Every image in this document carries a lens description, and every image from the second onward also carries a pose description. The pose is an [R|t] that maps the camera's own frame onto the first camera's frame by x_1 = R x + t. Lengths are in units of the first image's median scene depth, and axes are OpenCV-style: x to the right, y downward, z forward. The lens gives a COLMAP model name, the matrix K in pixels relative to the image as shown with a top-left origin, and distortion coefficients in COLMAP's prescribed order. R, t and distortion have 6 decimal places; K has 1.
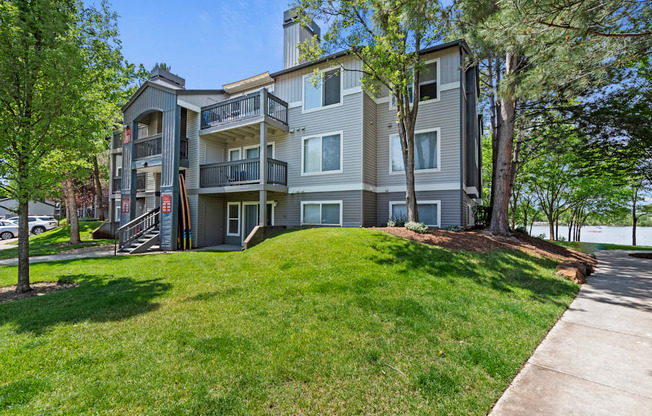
lens RADIAL K [[281.2, 0, 327.4], [0, 281.2, 211.4], [0, 0, 1]] dist [0.001710, 0.000006]
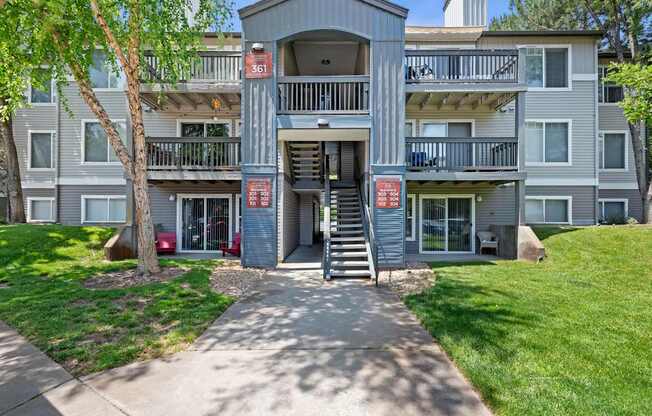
lens RADIAL K [[281.2, 0, 327.4], [0, 281.2, 211.4], [0, 0, 1]] dist [0.001710, 0.000006]
pose [[0.874453, 0.002342, 0.485105, -1.032596], [-0.006890, 0.999947, 0.007593, 0.007979], [-0.485062, -0.009982, 0.874423, 0.562425]]
